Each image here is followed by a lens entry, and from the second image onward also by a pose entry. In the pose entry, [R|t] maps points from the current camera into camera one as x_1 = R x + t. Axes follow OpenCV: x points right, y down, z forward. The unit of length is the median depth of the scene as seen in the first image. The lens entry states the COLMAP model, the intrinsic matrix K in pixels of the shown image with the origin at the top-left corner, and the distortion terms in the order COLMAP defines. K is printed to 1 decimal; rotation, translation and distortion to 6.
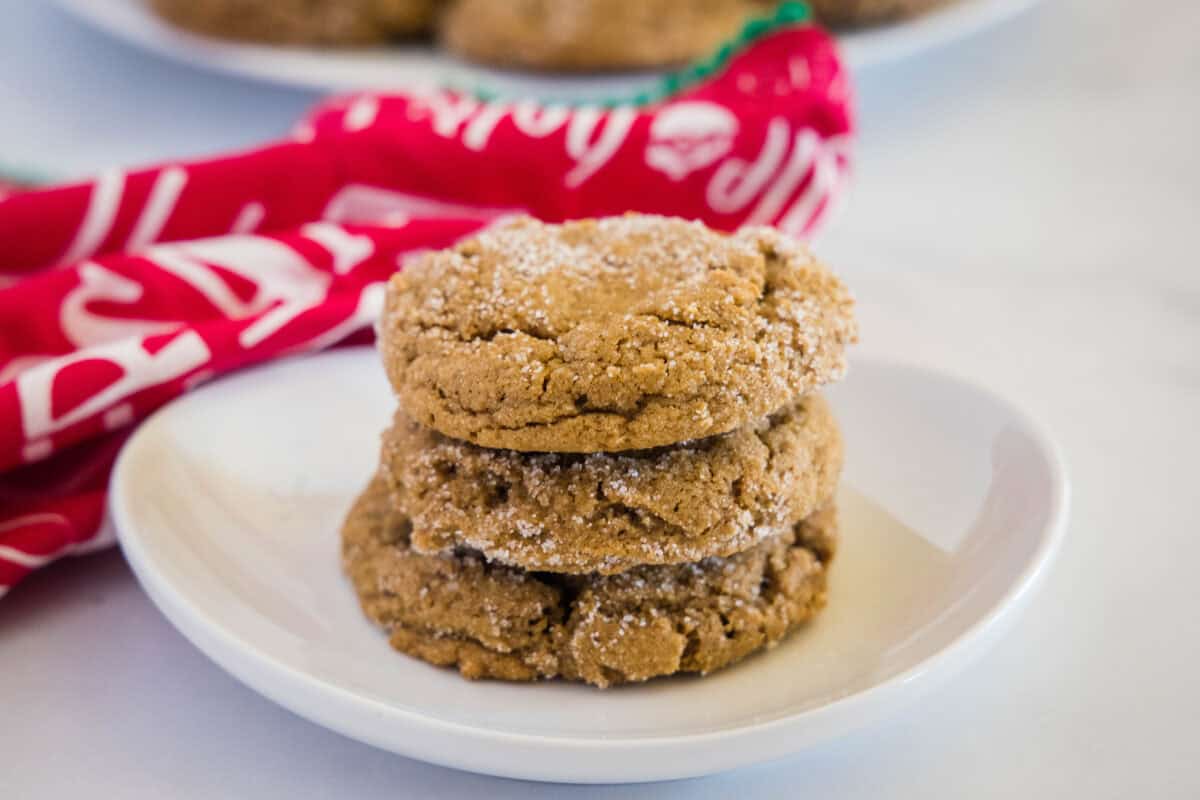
lens RADIAL K [[3625.2, 0, 600.0], [0, 3625.2, 400.0], [0, 0, 1]] dist [0.236387, 1.356328]
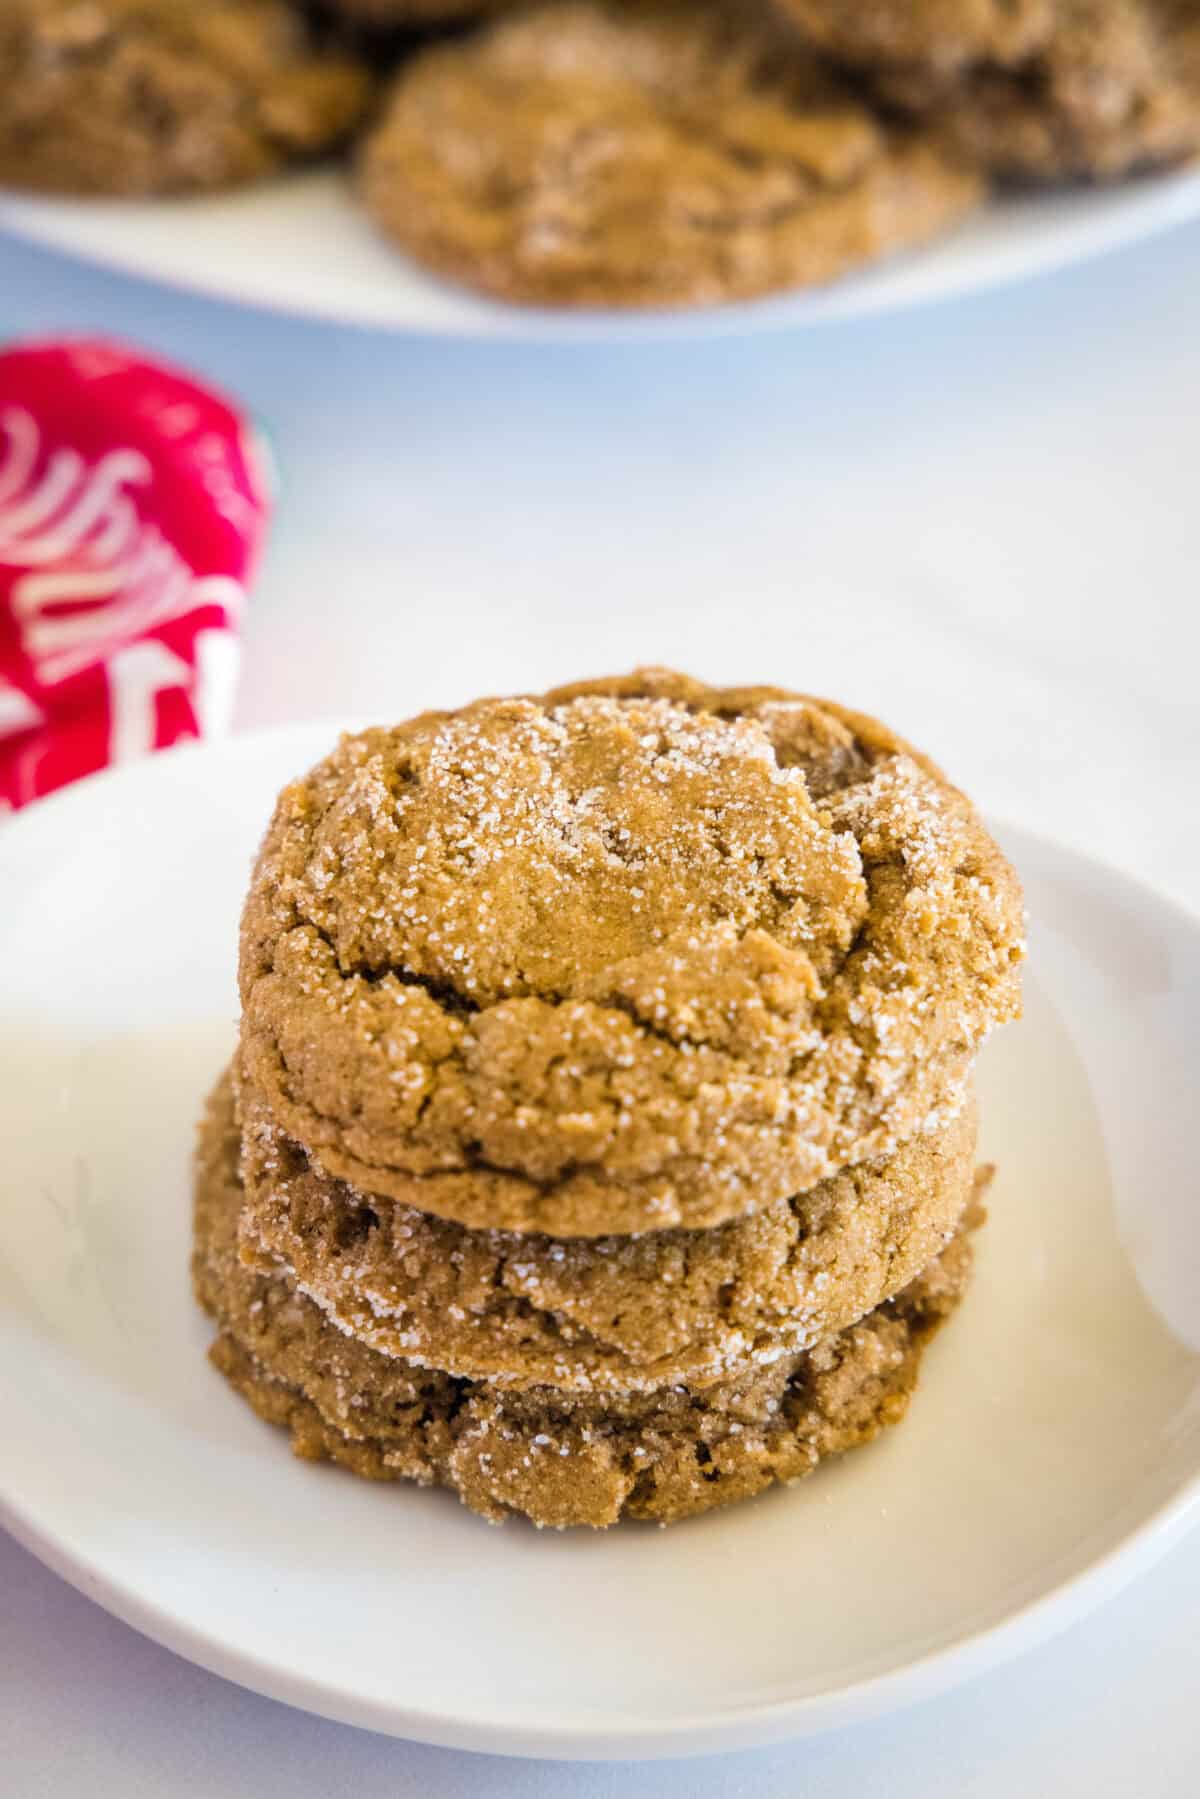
lens RADIAL K [[5434.8, 0, 600.0], [0, 5434.8, 899.5], [0, 0, 1]] dist [0.236387, 1.356328]
pose [[0.965557, 0.181314, -0.186613, 0.175956], [-0.112010, 0.937012, 0.330851, -0.339216], [0.234847, -0.298553, 0.925047, 0.162271]]
